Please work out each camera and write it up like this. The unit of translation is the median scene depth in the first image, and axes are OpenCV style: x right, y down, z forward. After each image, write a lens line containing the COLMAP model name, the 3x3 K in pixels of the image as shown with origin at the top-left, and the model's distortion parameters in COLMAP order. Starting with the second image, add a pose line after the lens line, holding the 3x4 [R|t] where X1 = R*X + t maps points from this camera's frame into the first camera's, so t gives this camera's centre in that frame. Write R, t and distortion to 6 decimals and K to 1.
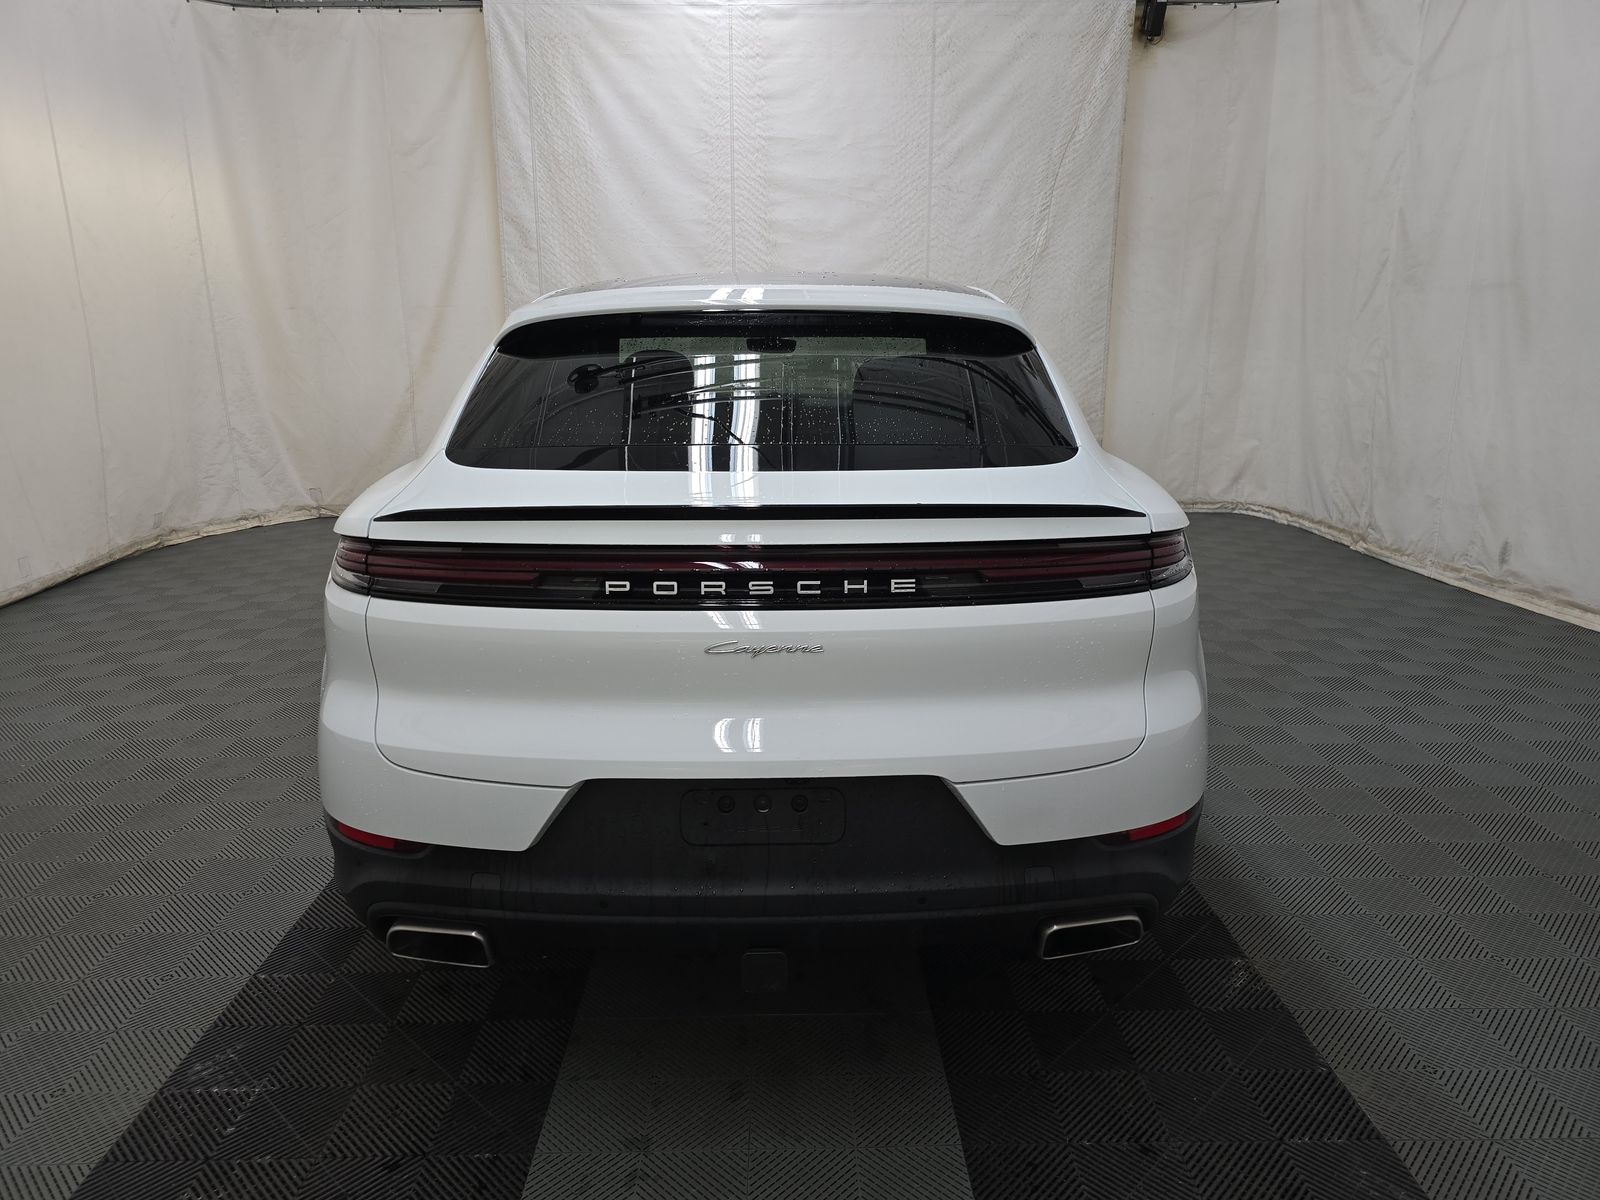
lens RADIAL K [[1047.7, 0, 815.3], [0, 1047.7, 593.2], [0, 0, 1]] dist [0.060104, -0.057911]
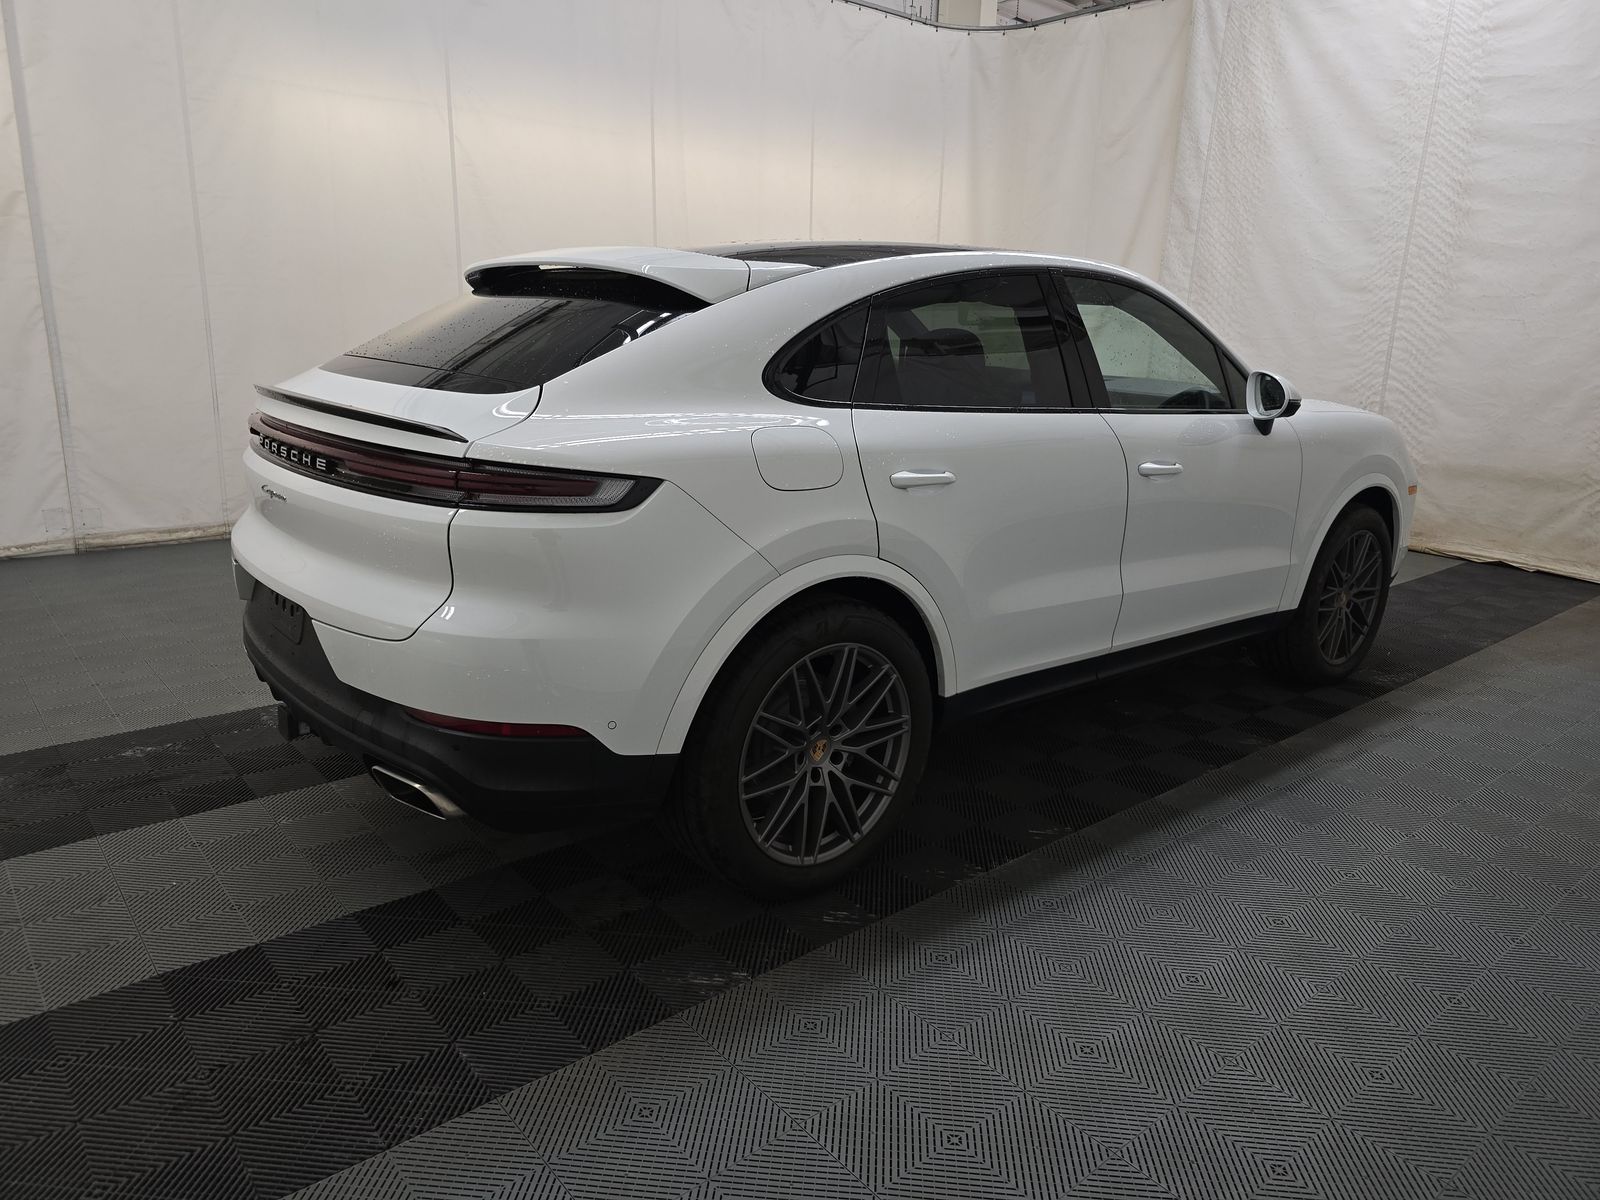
lens RADIAL K [[1059.5, 0, 787.4], [0, 1059.5, 601.8], [0, 0, 1]] dist [0.004209, -0.009044]
pose [[0.630131, 0.222475, -0.743935, 0.305423], [-0.215791, 0.970509, 0.107451, -0.021516], [0.745901, 0.092827, 0.659556, 0.120322]]
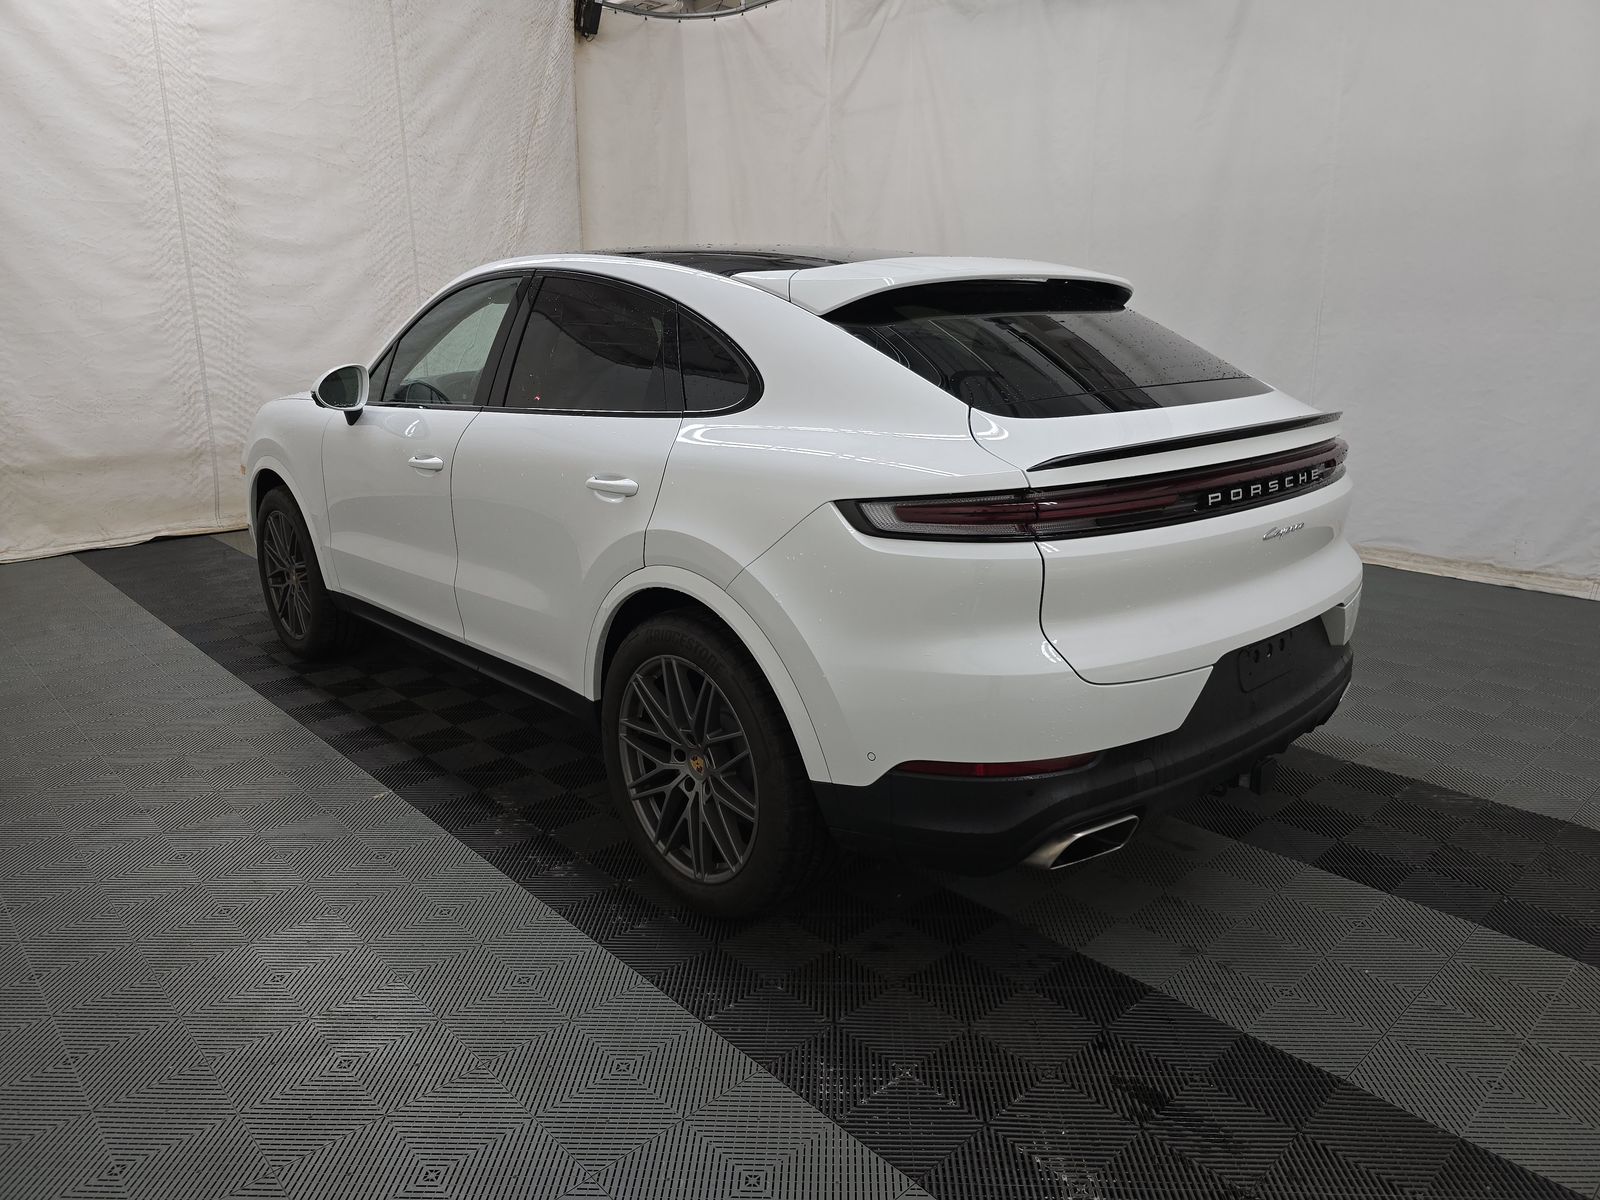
lens RADIAL K [[1056.4, 0, 751.7], [0, 1056.4, 620.0], [0, 0, 1]] dist [0.000621, -0.002546]
pose [[0.762447, -0.179302, 0.621712, -0.317069], [0.156613, 0.983408, 0.091550, -0.014831], [-0.627811, 0.027566, 0.777877, 0.084028]]
